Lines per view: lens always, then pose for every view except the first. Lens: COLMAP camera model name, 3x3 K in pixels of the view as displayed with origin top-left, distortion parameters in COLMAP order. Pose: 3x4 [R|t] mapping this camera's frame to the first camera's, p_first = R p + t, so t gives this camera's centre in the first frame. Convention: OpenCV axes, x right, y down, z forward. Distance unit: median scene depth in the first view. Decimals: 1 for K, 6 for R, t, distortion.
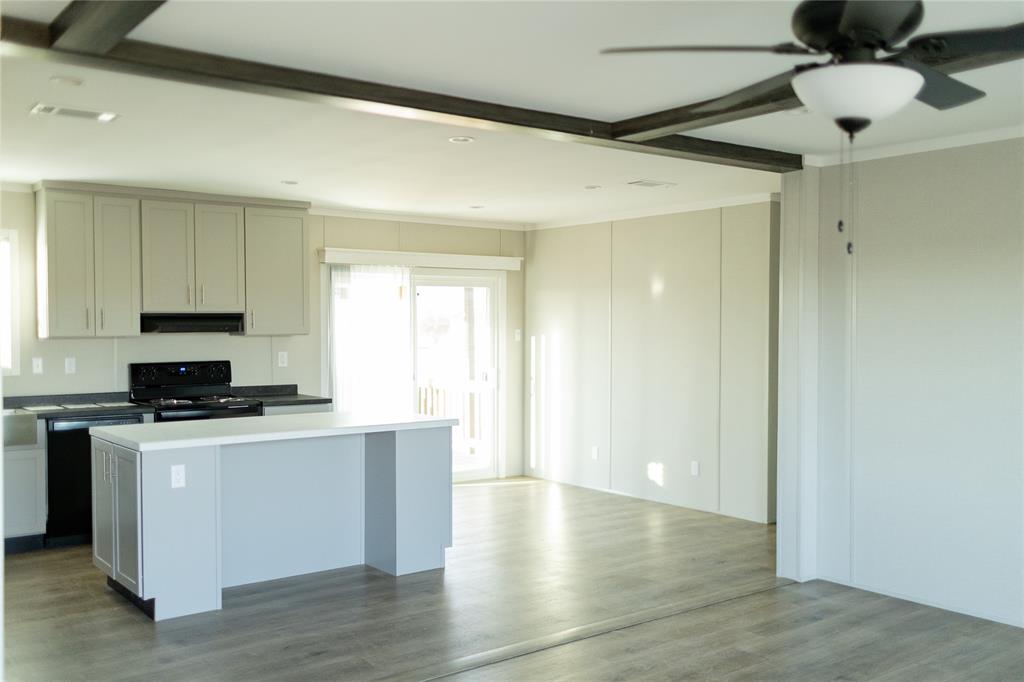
lens RADIAL K [[974.7, 0, 508.2], [0, 974.7, 348.4], [0, 0, 1]] dist [0.006985, 0.000000]
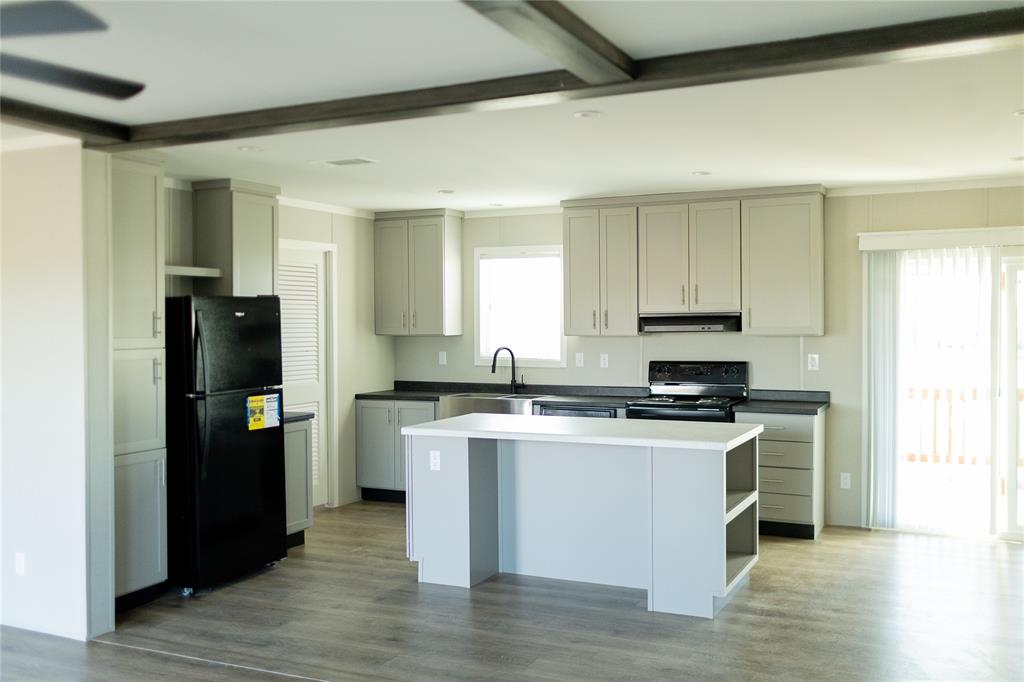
lens RADIAL K [[974.7, 0, 507.4], [0, 974.7, 331.9], [0, 0, 1]] dist [0.006985, 0.000000]
pose [[0.443614, 0.005957, -0.896198, 0.517209], [-0.014886, 0.999889, -0.000722, -0.013982], [0.896094, 0.013661, 0.443653, 0.409054]]
